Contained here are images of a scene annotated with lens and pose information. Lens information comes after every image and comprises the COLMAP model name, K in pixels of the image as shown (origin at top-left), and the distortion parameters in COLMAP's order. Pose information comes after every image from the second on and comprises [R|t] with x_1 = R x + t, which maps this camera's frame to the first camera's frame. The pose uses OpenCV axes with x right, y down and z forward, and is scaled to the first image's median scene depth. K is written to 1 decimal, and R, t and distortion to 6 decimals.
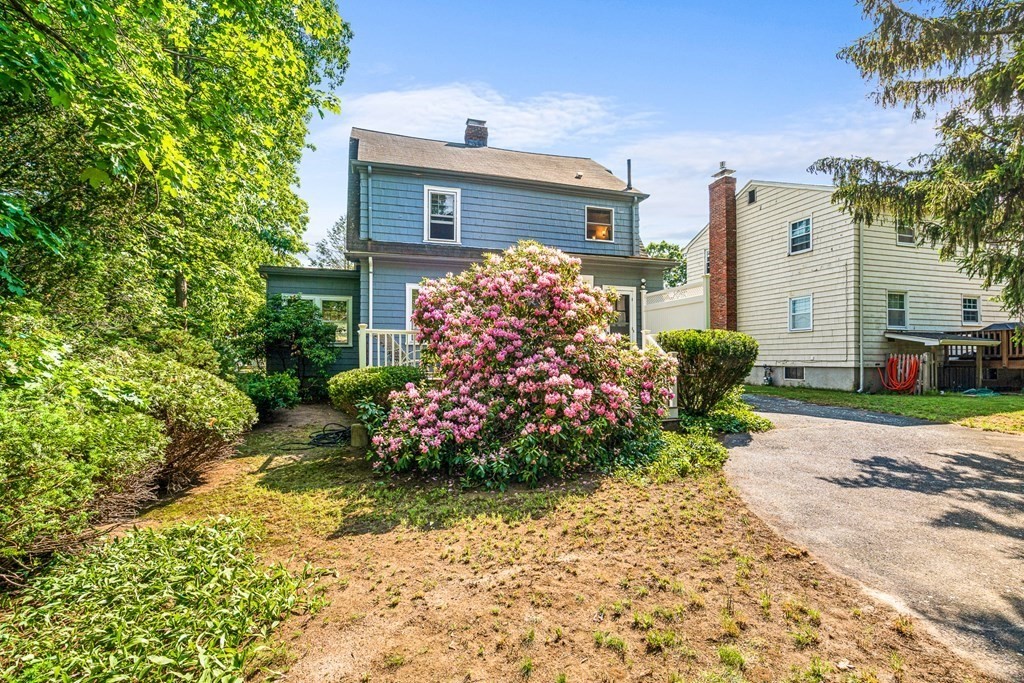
lens RADIAL K [[475.3, 0, 512.0], [0, 475.3, 341.5], [0, 0, 1]] dist [0.001440, 0.000819]
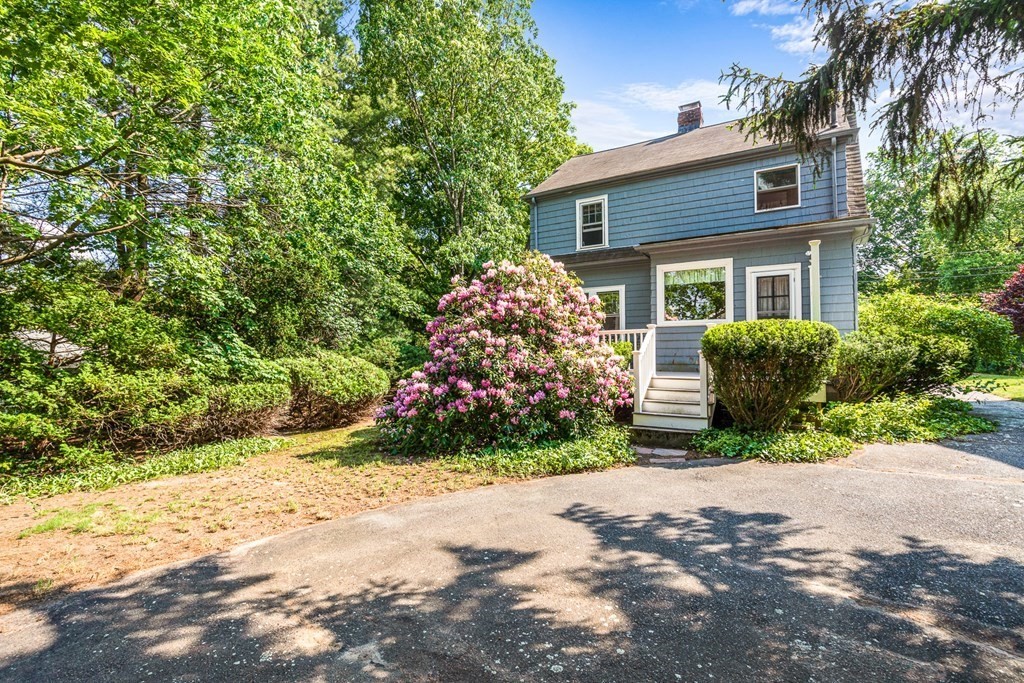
lens RADIAL K [[475.3, 0, 512.0], [0, 475.3, 341.5], [0, 0, 1]] dist [0.001440, 0.000819]
pose [[0.643034, -0.018435, -0.765616, 0.554014], [0.024689, 0.999690, -0.003335, -0.000006], [0.765440, -0.016757, 0.643289, 0.170843]]
